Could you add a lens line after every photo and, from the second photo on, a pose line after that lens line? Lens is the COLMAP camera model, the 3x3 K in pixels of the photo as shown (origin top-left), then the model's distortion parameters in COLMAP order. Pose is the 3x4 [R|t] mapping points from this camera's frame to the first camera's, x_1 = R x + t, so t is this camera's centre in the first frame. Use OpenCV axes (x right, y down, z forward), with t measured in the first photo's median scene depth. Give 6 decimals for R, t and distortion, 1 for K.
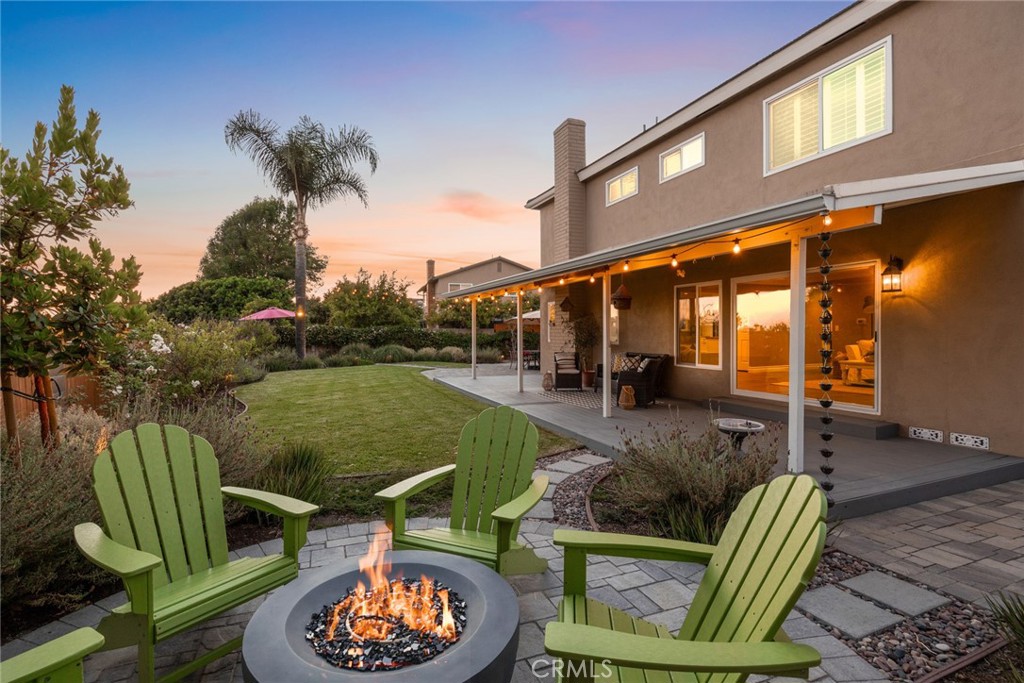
lens RADIAL K [[475.0, 0, 499.3], [0, 475.0, 338.1], [0, 0, 1]] dist [-0.020312, 0.000157]
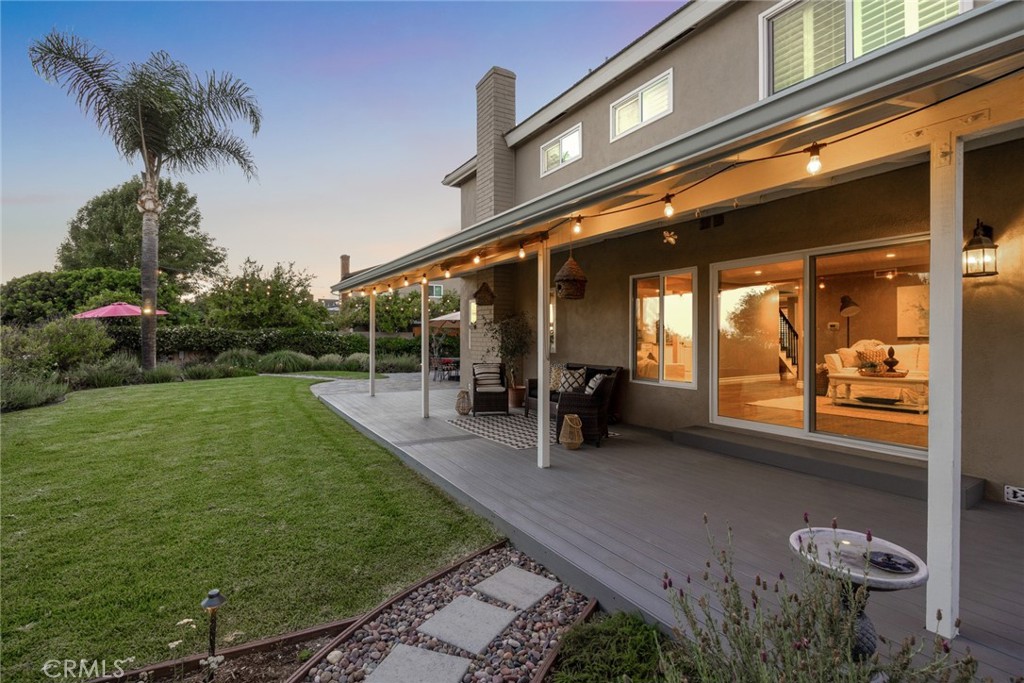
lens RADIAL K [[475.0, 0, 499.3], [0, 475.0, 338.1], [0, 0, 1]] dist [-0.020312, 0.000157]
pose [[0.989750, 0.005794, 0.142697, 0.045529], [-0.004380, 0.999938, -0.010223, -0.002073], [-0.142747, 0.009493, 0.989714, 0.226116]]
